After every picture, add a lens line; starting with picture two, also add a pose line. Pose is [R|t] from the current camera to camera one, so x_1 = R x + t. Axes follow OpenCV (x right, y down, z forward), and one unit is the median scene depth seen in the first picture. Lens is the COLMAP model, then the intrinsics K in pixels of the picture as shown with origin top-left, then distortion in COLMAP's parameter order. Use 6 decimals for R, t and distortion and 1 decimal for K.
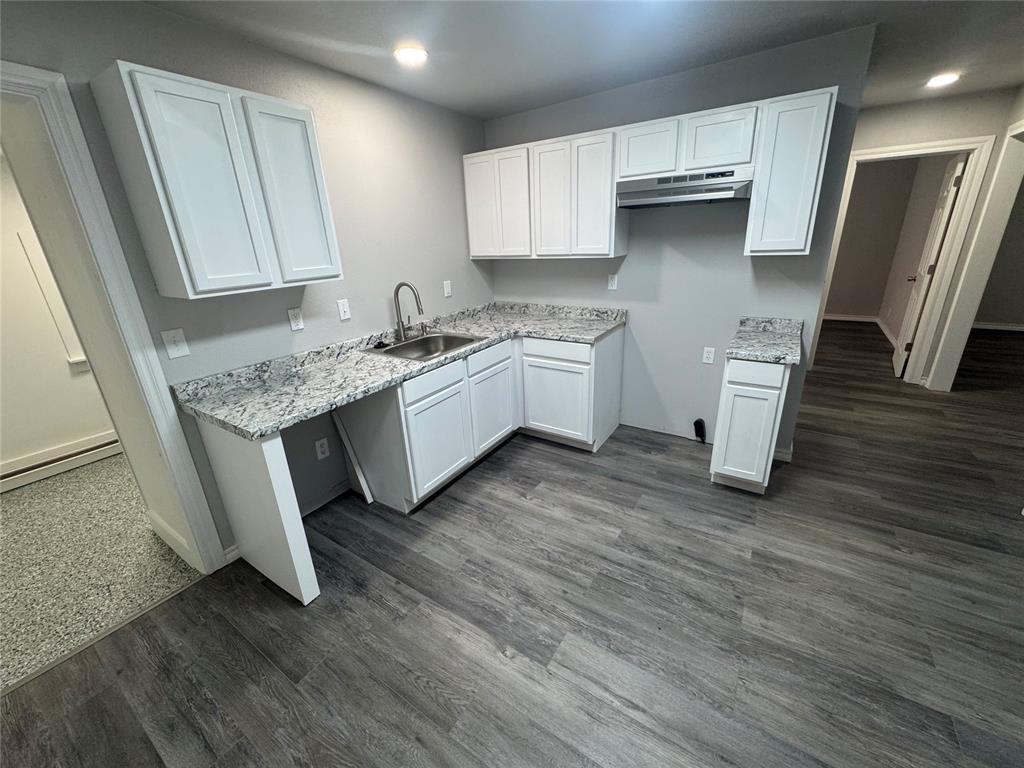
lens RADIAL K [[409.3, 0, 512.0], [0, 409.3, 384.0], [0, 0, 1]] dist [-0.005325, 0.000280]
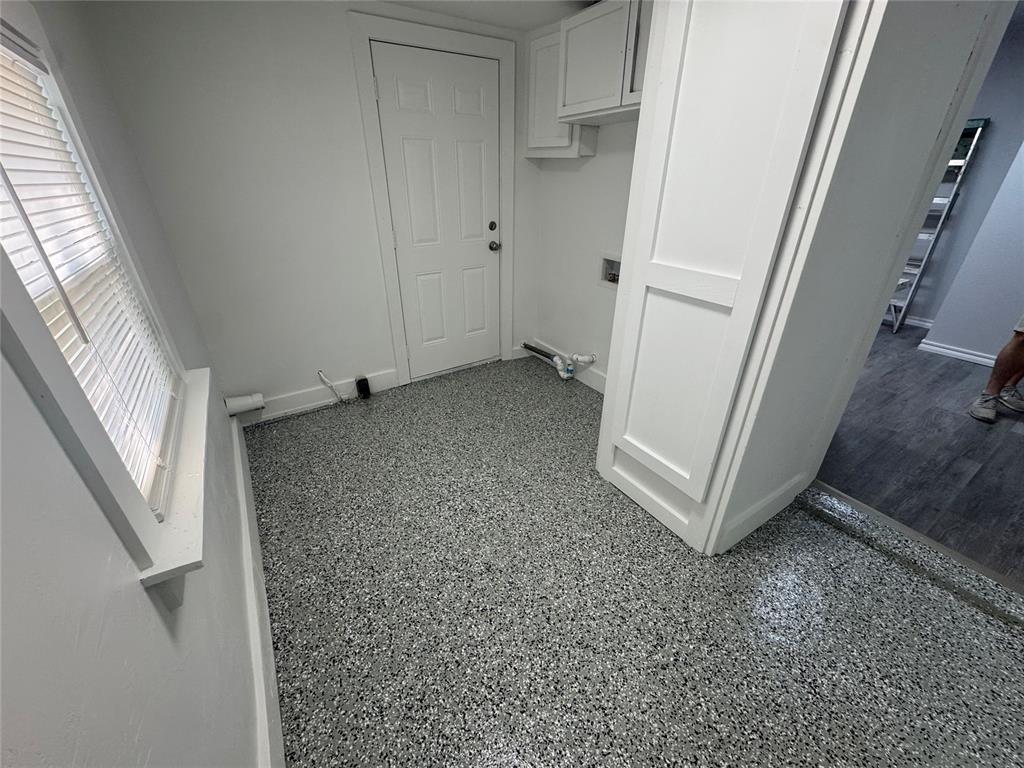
lens RADIAL K [[409.3, 0, 512.0], [0, 409.3, 384.0], [0, 0, 1]] dist [-0.005325, 0.000280]
pose [[0.409006, -0.370718, 0.833836, -1.500130], [0.288684, 0.919397, 0.267154, -0.191017], [-0.865665, 0.131447, 0.483059, 0.938201]]
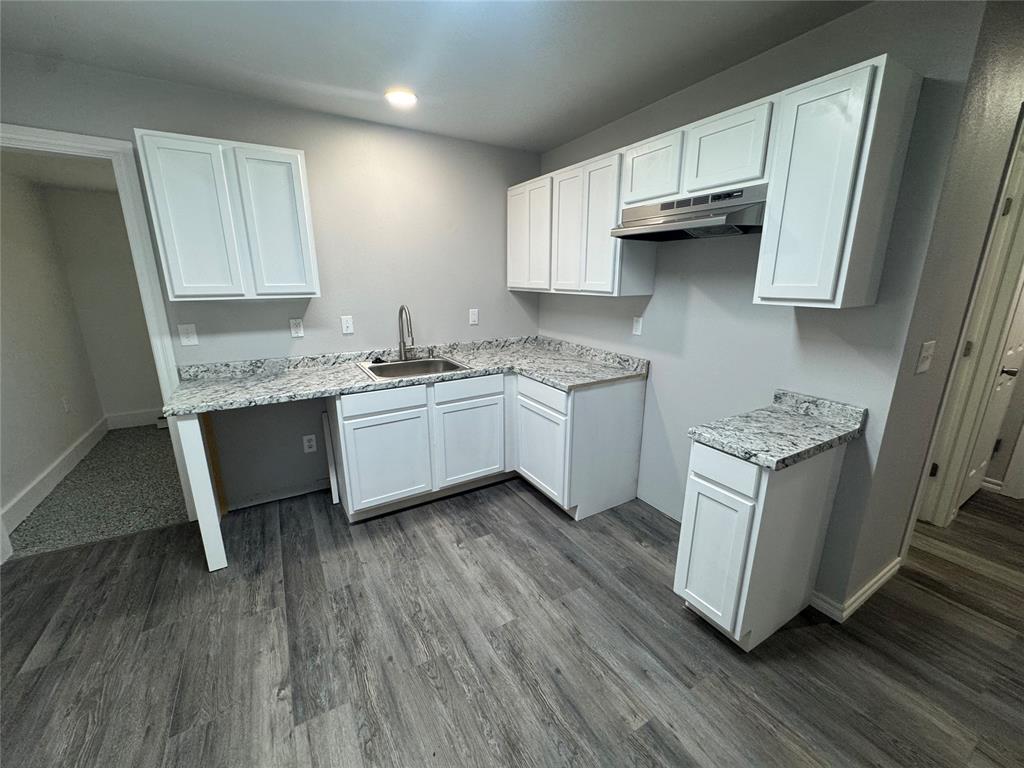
lens RADIAL K [[409.3, 0, 512.0], [0, 409.3, 384.0], [0, 0, 1]] dist [-0.005325, 0.000280]
pose [[0.895490, 0.156022, -0.416839, 0.483702], [-0.188128, 0.981455, -0.036797, -0.066671], [0.403368, 0.111370, 0.908235, 0.184552]]
